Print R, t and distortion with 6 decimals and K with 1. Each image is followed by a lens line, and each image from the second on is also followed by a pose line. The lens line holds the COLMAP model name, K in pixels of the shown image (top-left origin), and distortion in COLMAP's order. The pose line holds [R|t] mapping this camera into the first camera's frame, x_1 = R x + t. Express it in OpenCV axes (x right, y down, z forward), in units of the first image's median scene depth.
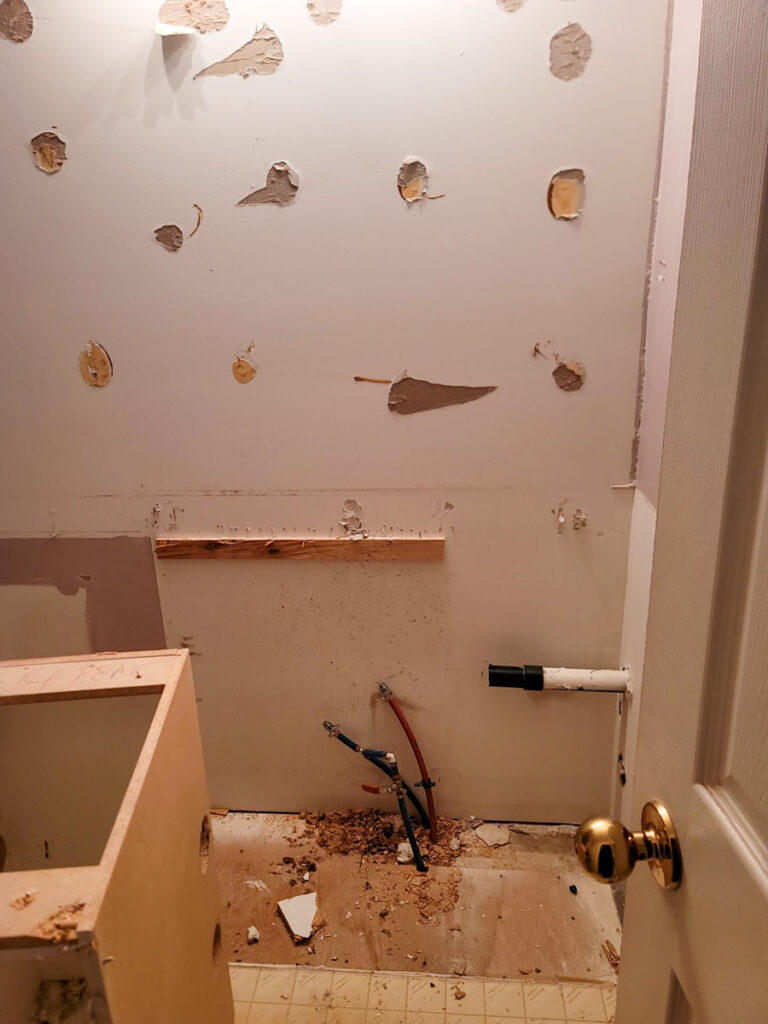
lens RADIAL K [[751.8, 0, 384.6], [0, 751.8, 521.6], [0, 0, 1]] dist [0.085588, -0.073436]
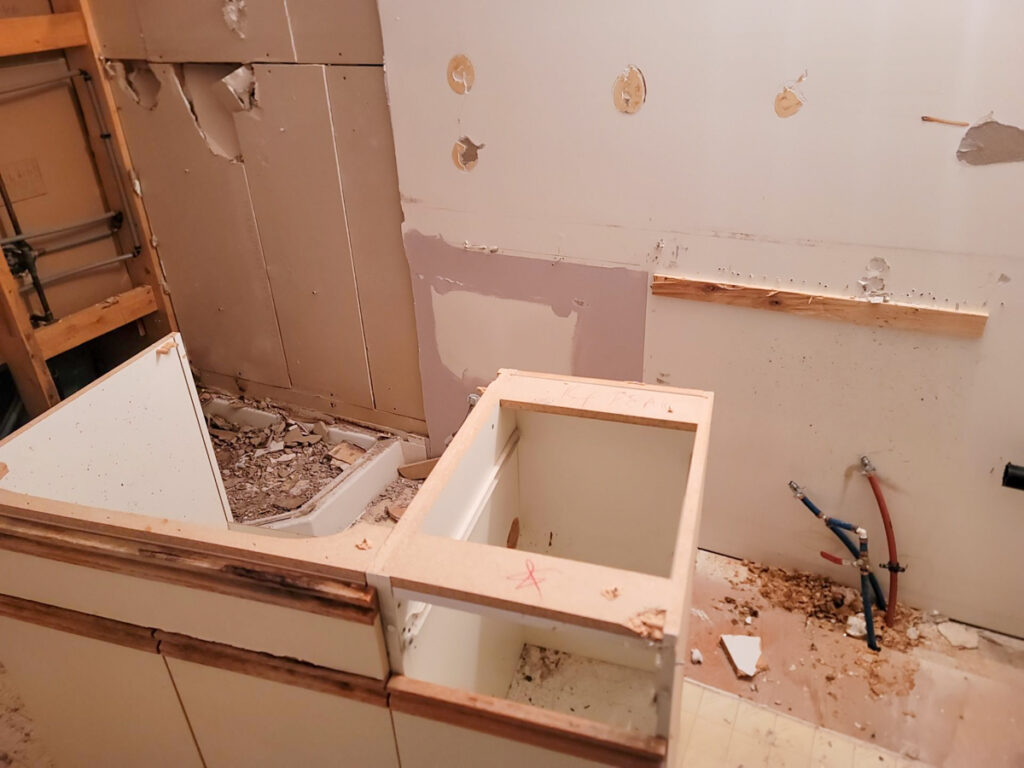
lens RADIAL K [[751.8, 0, 513.9], [0, 751.8, 382.3], [0, 0, 1]] dist [0.085588, -0.073436]
pose [[0.934036, 0.173258, -0.312344, -0.140160], [-0.119363, 0.975609, 0.184229, 0.000013], [0.336645, -0.134794, 0.931934, -0.022972]]
